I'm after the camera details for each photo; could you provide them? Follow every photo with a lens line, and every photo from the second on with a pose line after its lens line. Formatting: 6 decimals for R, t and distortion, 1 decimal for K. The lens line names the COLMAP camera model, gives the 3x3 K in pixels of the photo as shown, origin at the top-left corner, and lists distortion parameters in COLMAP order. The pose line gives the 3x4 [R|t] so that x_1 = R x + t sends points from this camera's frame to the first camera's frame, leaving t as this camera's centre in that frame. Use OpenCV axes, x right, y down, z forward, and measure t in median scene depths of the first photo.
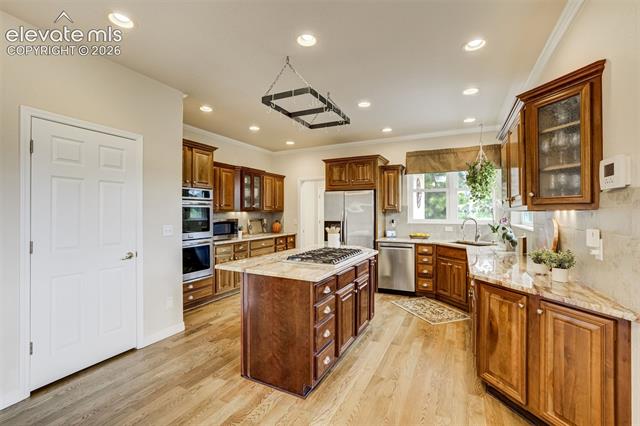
lens RADIAL K [[275.3, 0, 322.7], [0, 275.3, 213.8], [0, 0, 1]] dist [-0.018332, 0.004532]
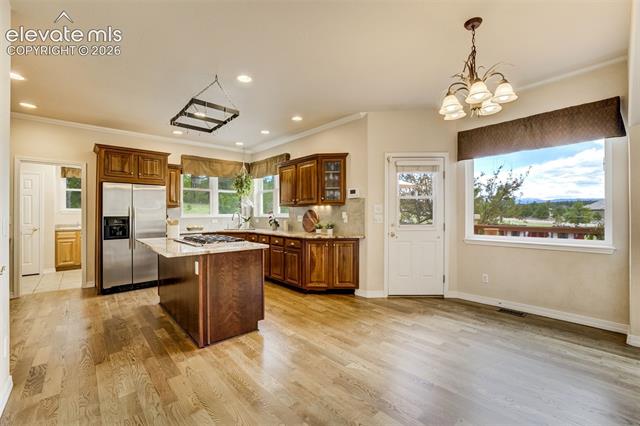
lens RADIAL K [[275.3, 0, 322.3], [0, 275.3, 213.7], [0, 0, 1]] dist [-0.018332, 0.004532]
pose [[0.357335, -0.003345, 0.933970, -1.225022], [0.007237, 0.999973, 0.000812, 0.049097], [-0.933948, 0.006469, 0.357349, 0.142227]]
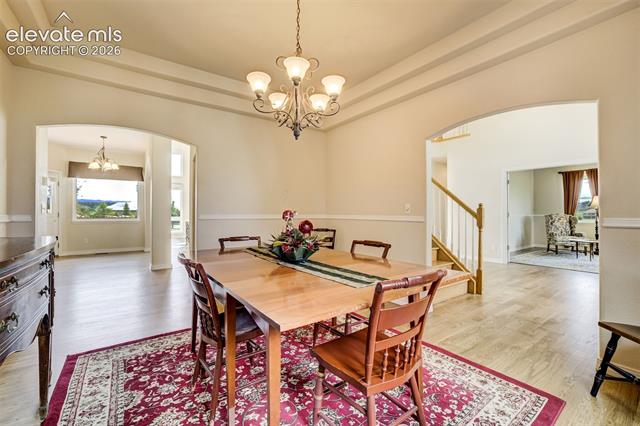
lens RADIAL K [[275.3, 0, 316.5], [0, 275.3, 211.9], [0, 0, 1]] dist [-0.018332, 0.004532]
pose [[-0.876062, -0.000406, 0.482199, -3.281767], [-0.002295, 0.999992, -0.003326, 0.117033], [-0.482194, -0.004021, -0.876056, 1.332491]]
